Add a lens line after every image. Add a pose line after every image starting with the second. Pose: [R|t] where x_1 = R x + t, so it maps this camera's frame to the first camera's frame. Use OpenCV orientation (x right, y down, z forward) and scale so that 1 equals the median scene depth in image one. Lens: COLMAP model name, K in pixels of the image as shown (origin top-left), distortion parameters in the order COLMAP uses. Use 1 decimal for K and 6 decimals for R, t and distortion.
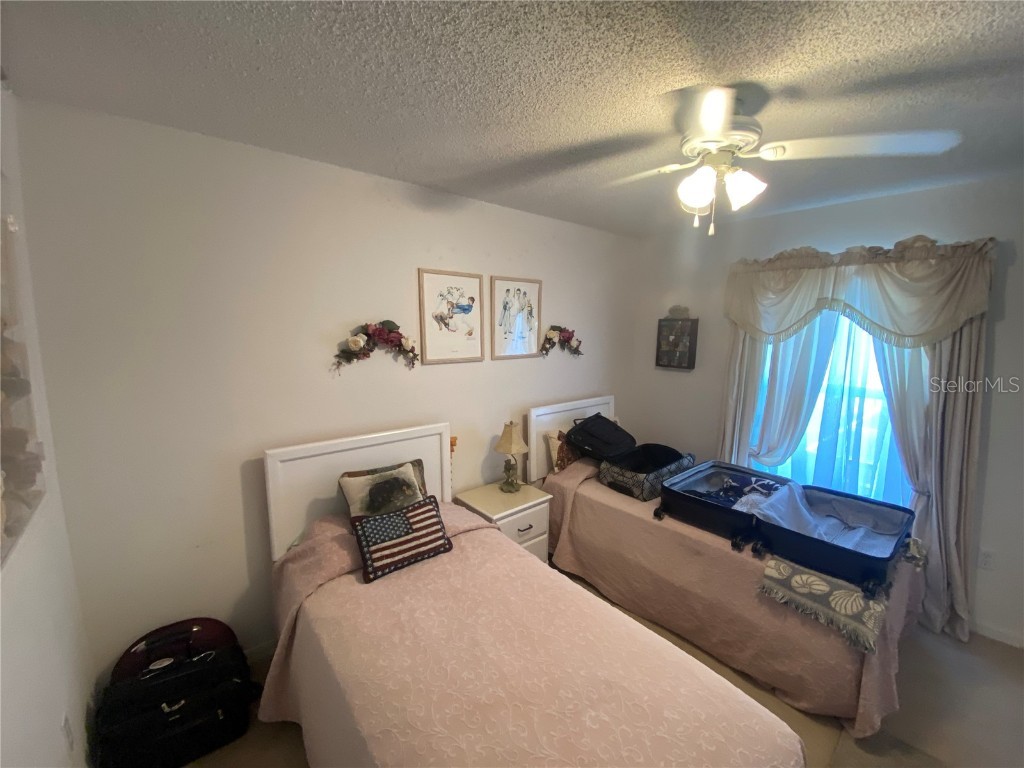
lens RADIAL K [[414.1, 0, 510.2], [0, 414.1, 385.6], [0, 0, 1]] dist [0.020979, -0.022574]
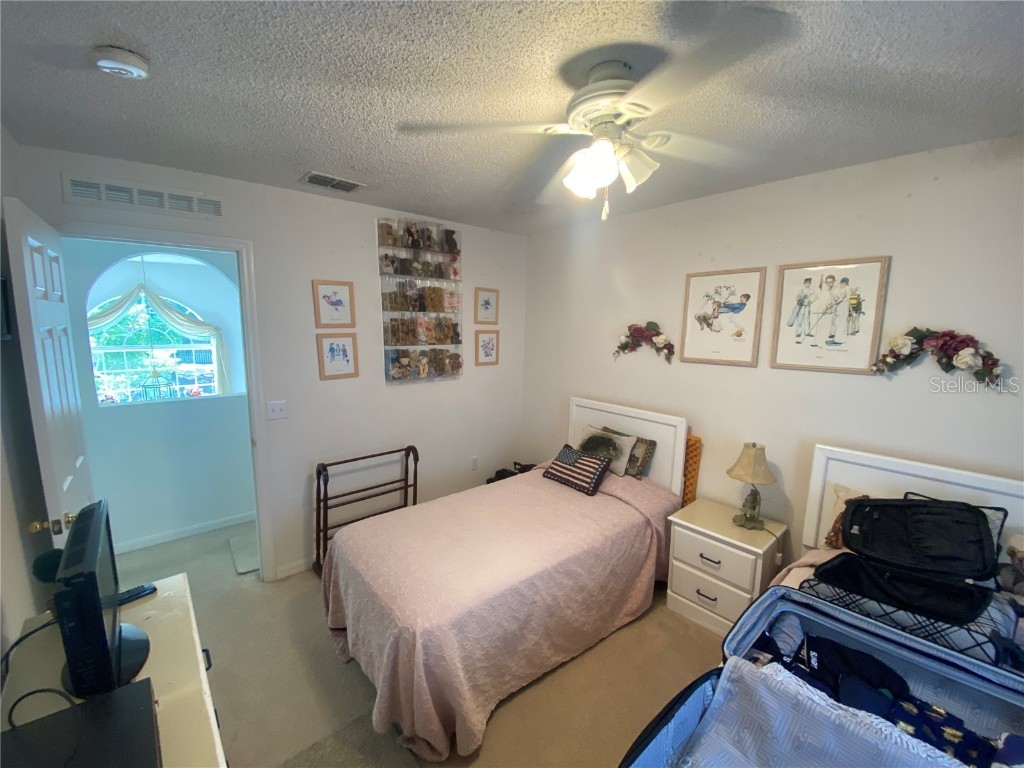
lens RADIAL K [[414.1, 0, 510.2], [0, 414.1, 385.6], [0, 0, 1]] dist [0.020979, -0.022574]
pose [[-0.000736, 0.149982, -0.988689, 0.830844], [-0.143597, 0.978426, 0.148532, -0.079949], [0.989636, 0.142082, 0.020817, 0.501785]]
